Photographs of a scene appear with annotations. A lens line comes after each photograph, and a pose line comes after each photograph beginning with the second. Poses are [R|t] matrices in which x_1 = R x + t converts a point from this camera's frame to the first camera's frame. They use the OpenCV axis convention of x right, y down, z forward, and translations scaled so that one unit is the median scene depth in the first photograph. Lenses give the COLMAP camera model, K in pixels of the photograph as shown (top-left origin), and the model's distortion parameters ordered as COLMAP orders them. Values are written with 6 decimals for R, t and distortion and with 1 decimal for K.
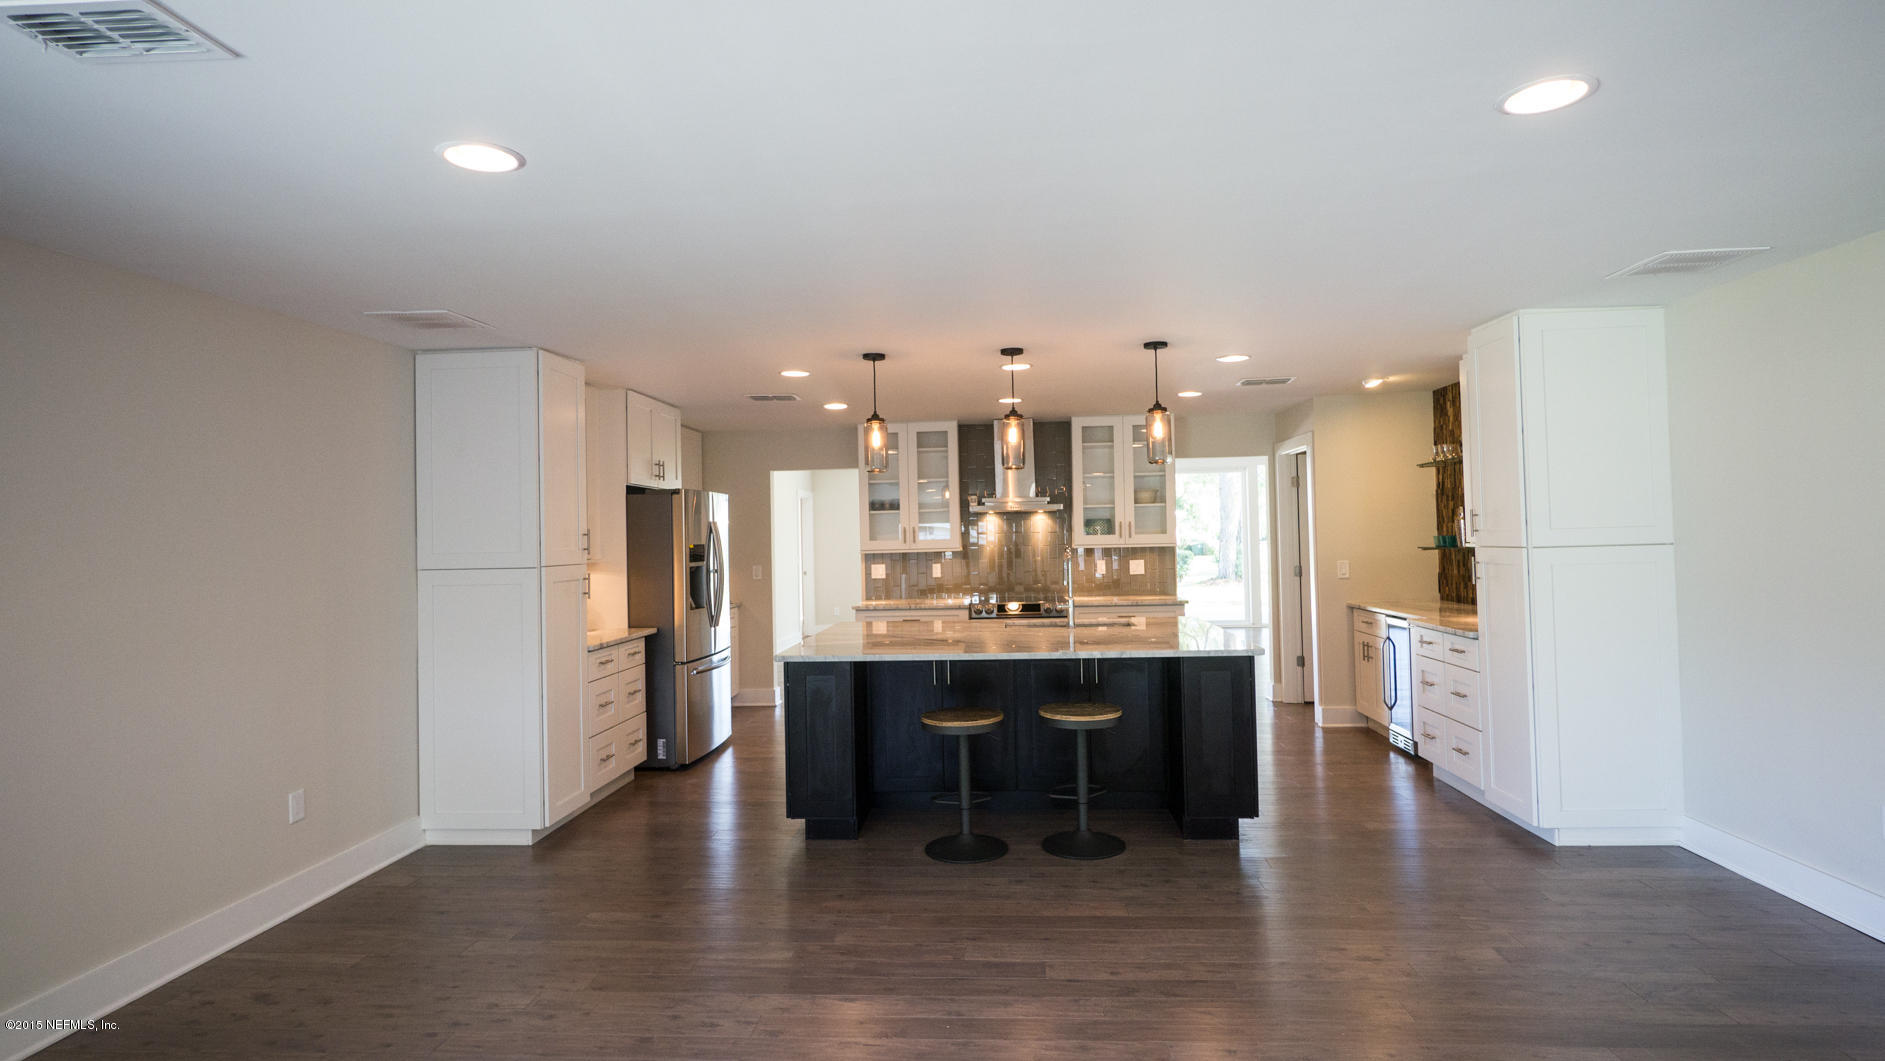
lens RADIAL K [[933.5, 0, 943.3], [0, 933.5, 528.4], [0, 0, 1]] dist [-0.025880, -0.000534]
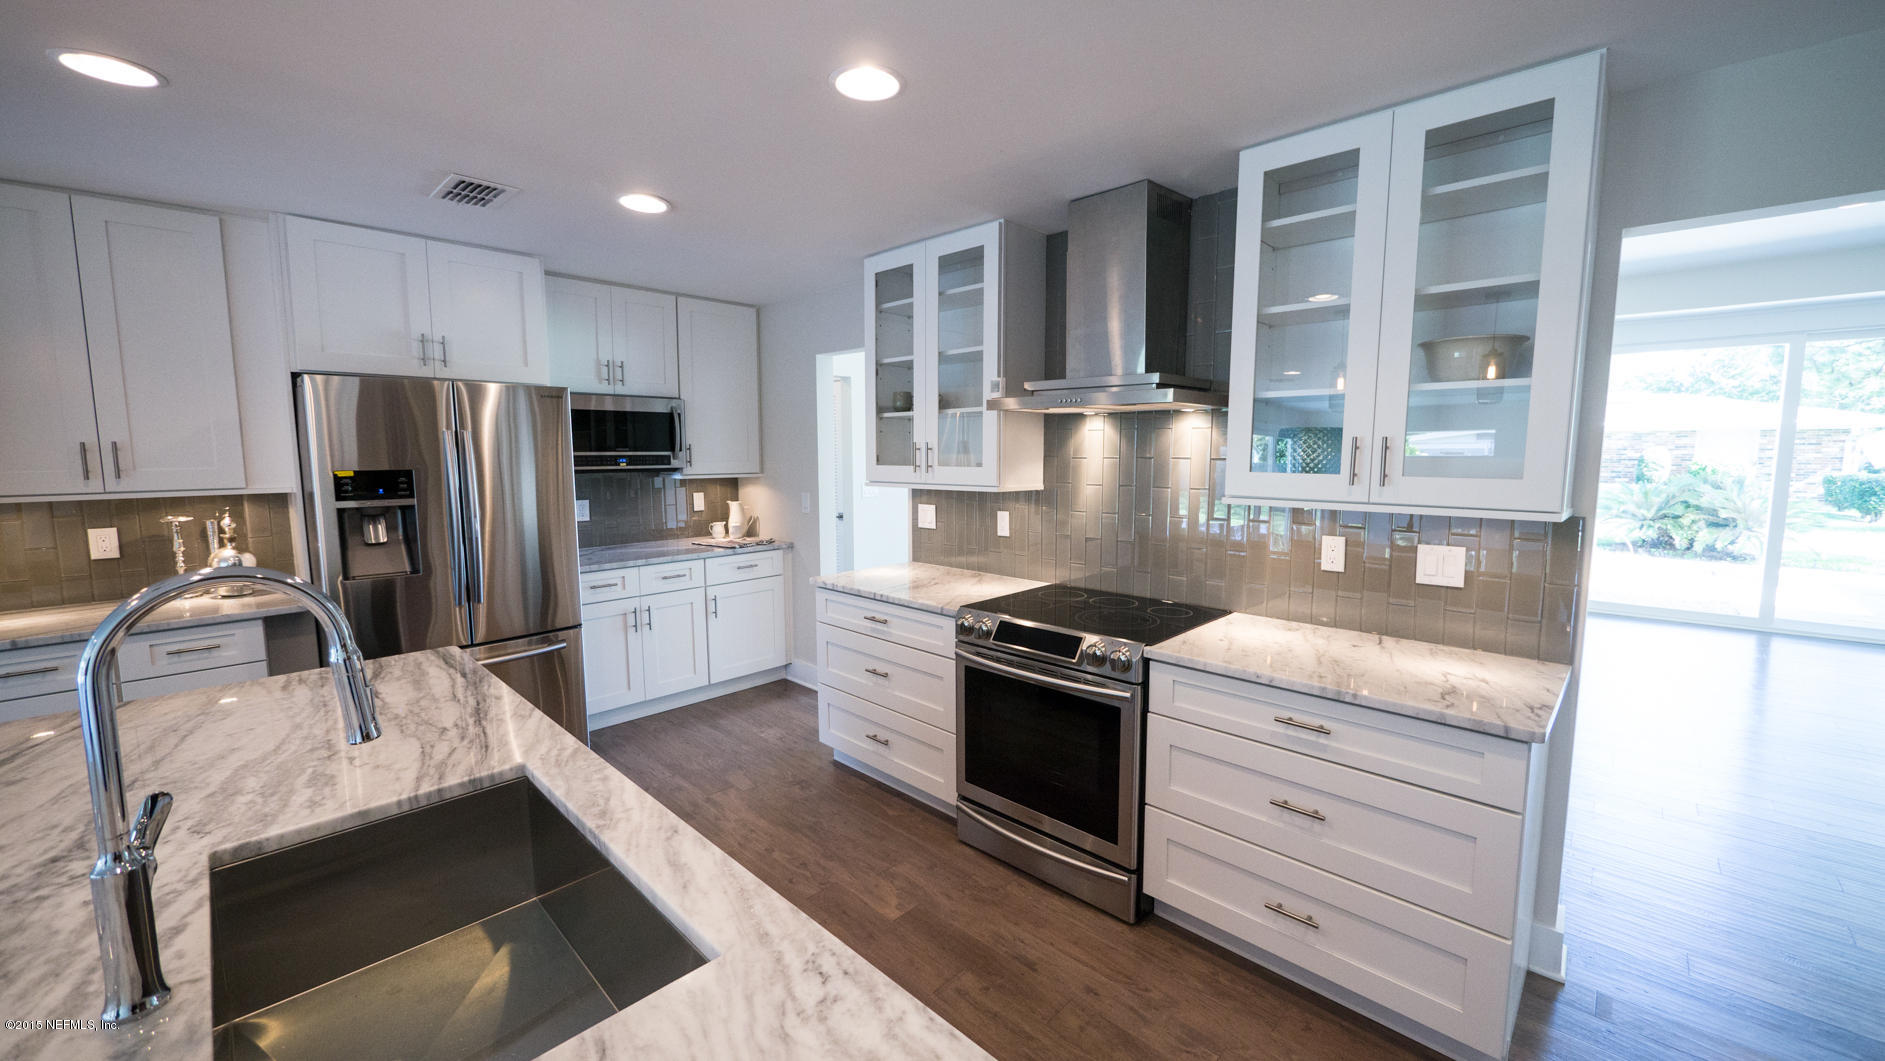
lens RADIAL K [[718.6, 0, 943.6], [0, 718.6, 525.6], [0, 0, 1]] dist [-0.008114, 0.000606]
pose [[0.769598, 0.087885, -0.632452, 0.241125], [-0.006733, 0.991545, 0.129592, -0.007935], [0.638494, -0.095476, 0.763682, 0.693231]]
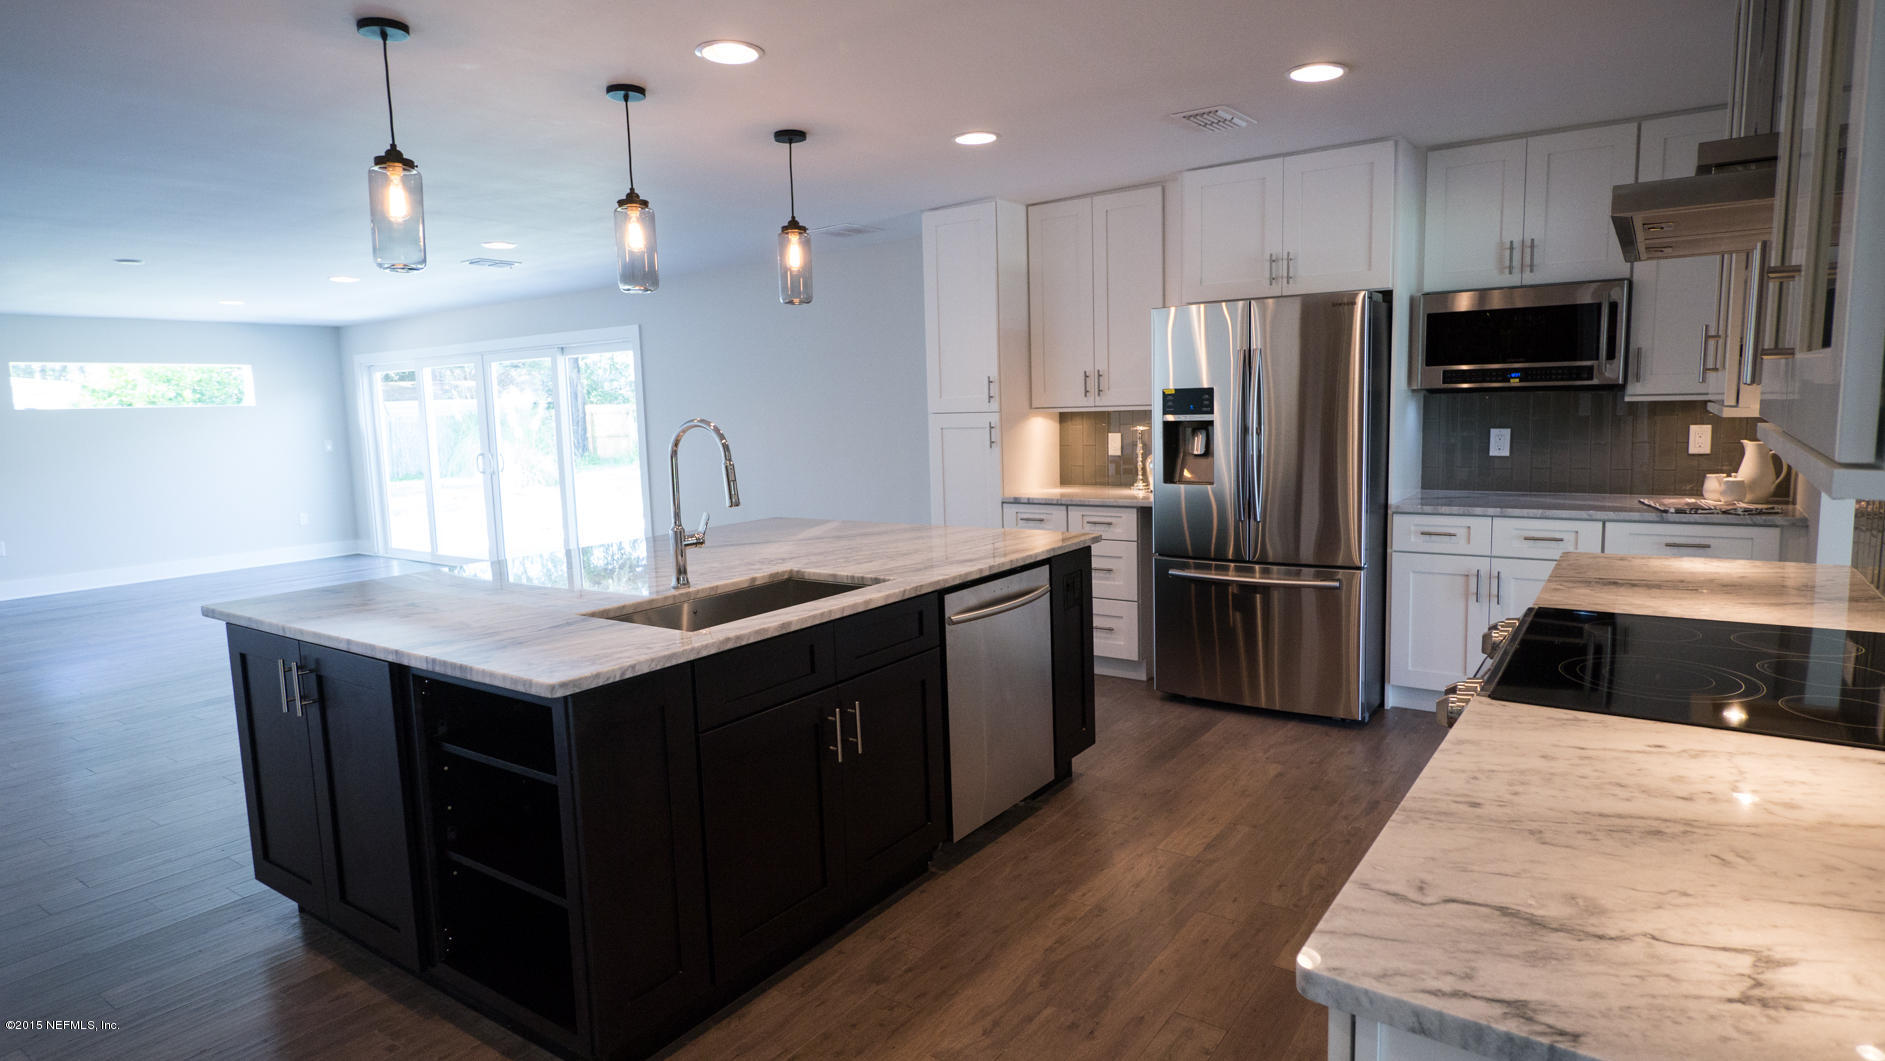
lens RADIAL K [[1007.2, 0, 941.5], [0, 1007.2, 528.0], [0, 0, 1]] dist [-0.012327, 0.000826]
pose [[-0.512967, 0.144957, -0.846081, 0.360143], [0.051051, 0.989046, 0.138499, 0.005146], [0.856889, 0.027852, -0.514748, 0.966554]]
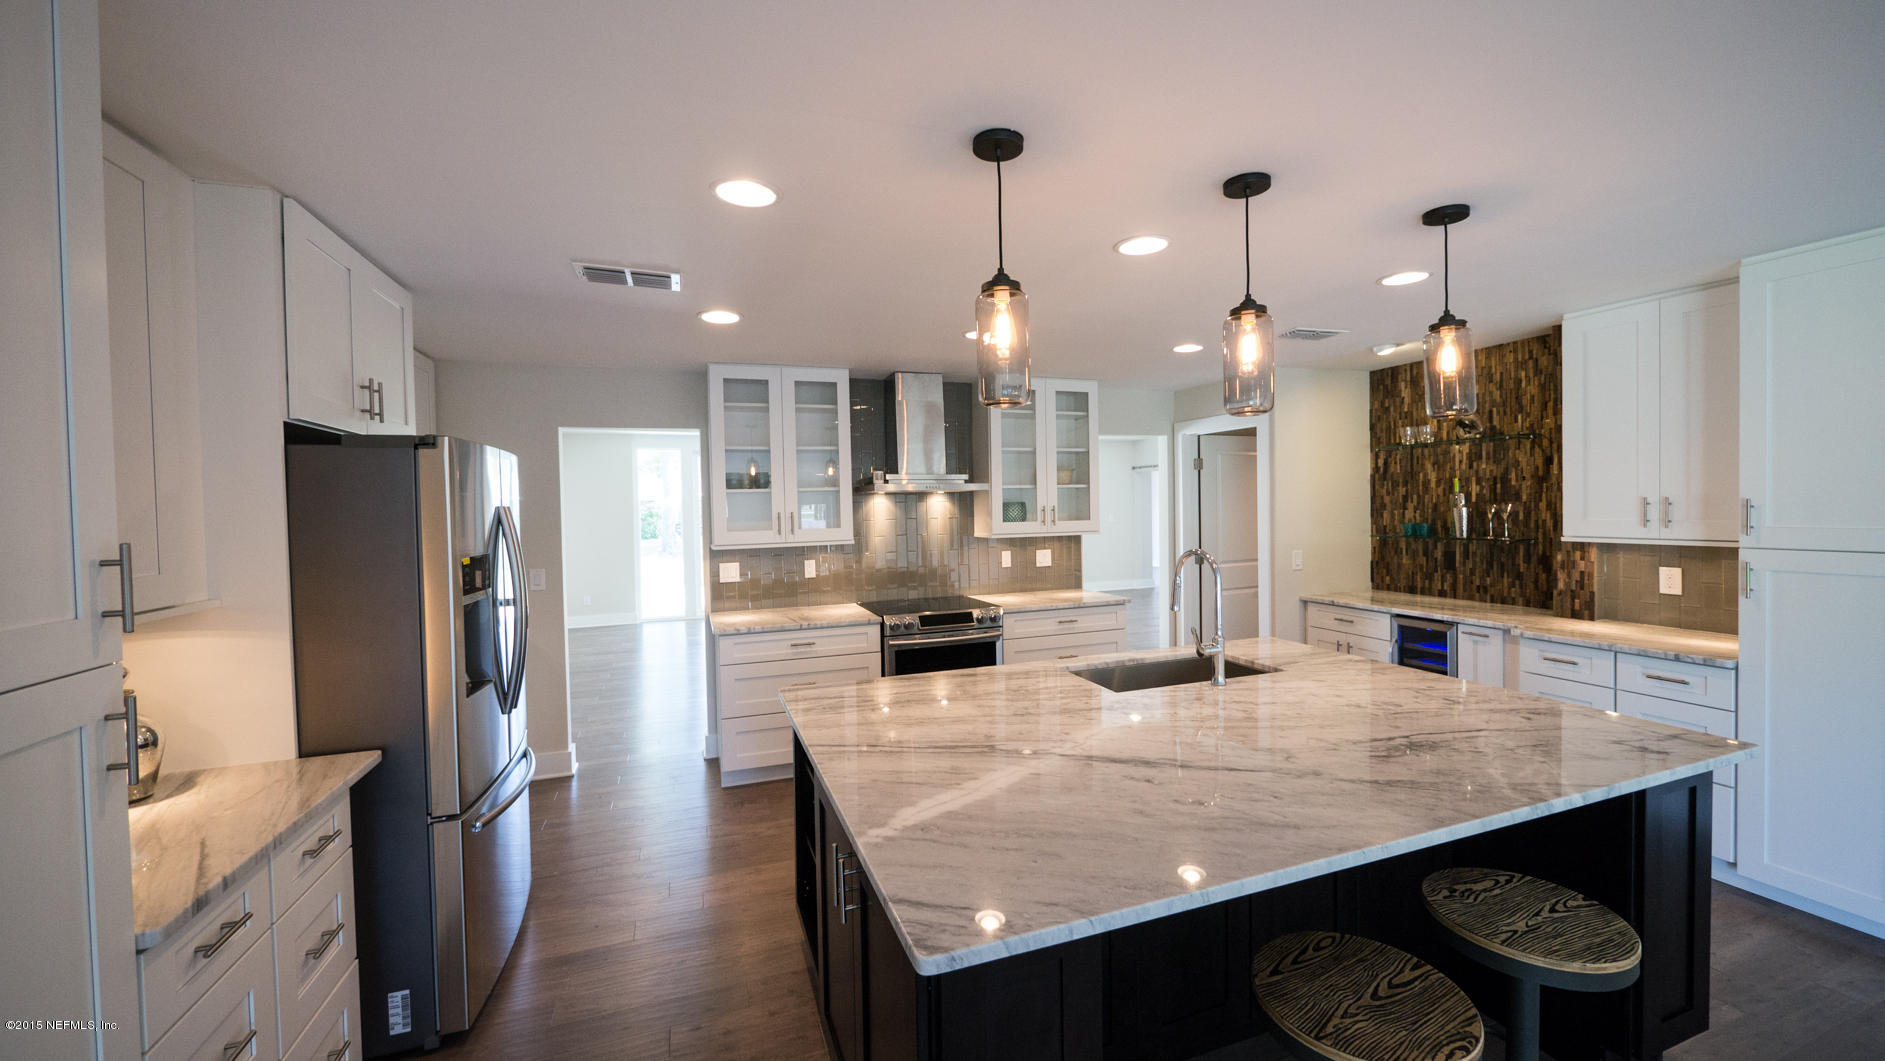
lens RADIAL K [[718.6, 0, 947.1], [0, 718.6, 526.1], [0, 0, 1]] dist [-0.008114, 0.000606]
pose [[0.911428, -0.008602, 0.411370, -0.153260], [-0.004632, 0.999504, 0.031164, -0.008591], [-0.411434, -0.030309, 0.910935, 0.444425]]
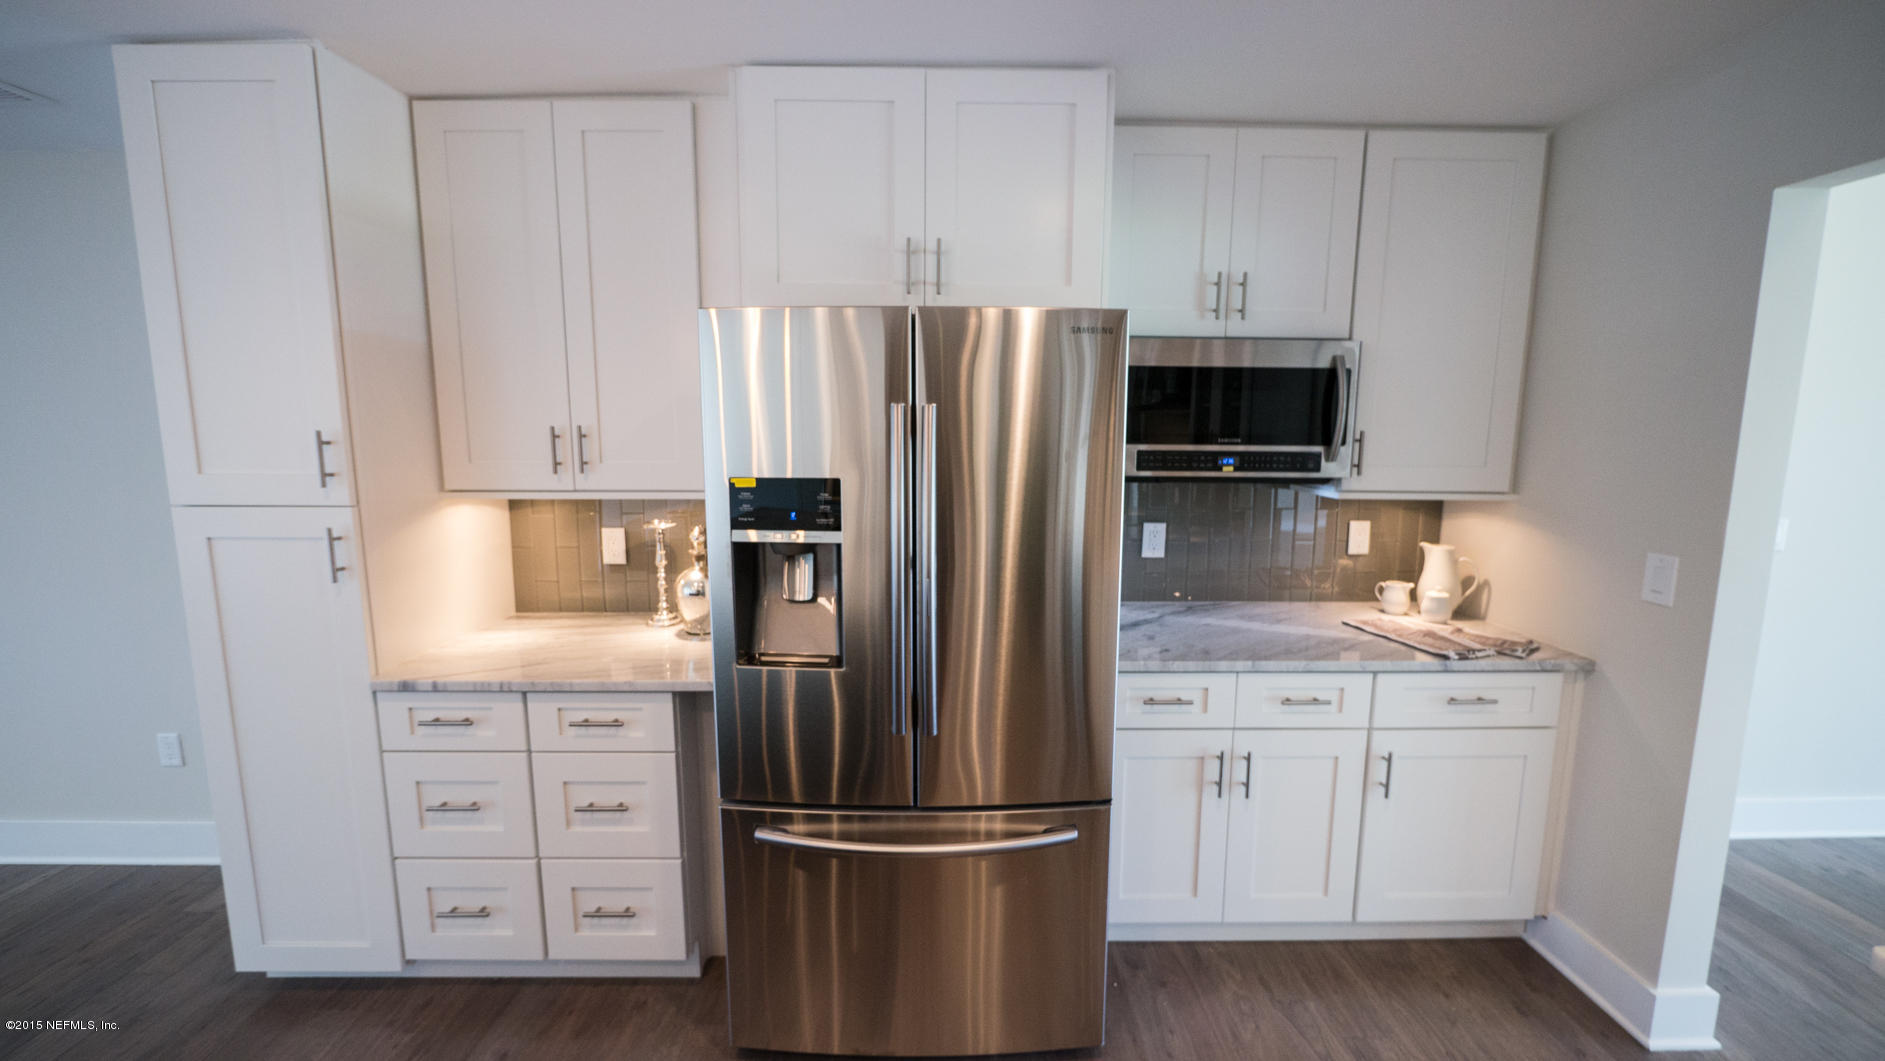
lens RADIAL K [[718.6, 0, 944.8], [0, 718.6, 522.1], [0, 0, 1]] dist [-0.008114, 0.000606]
pose [[0.084600, 0.146954, -0.985519, -0.008080], [0.005687, 0.988977, 0.147958, -0.004166], [0.996399, -0.018122, 0.082832, 0.816181]]
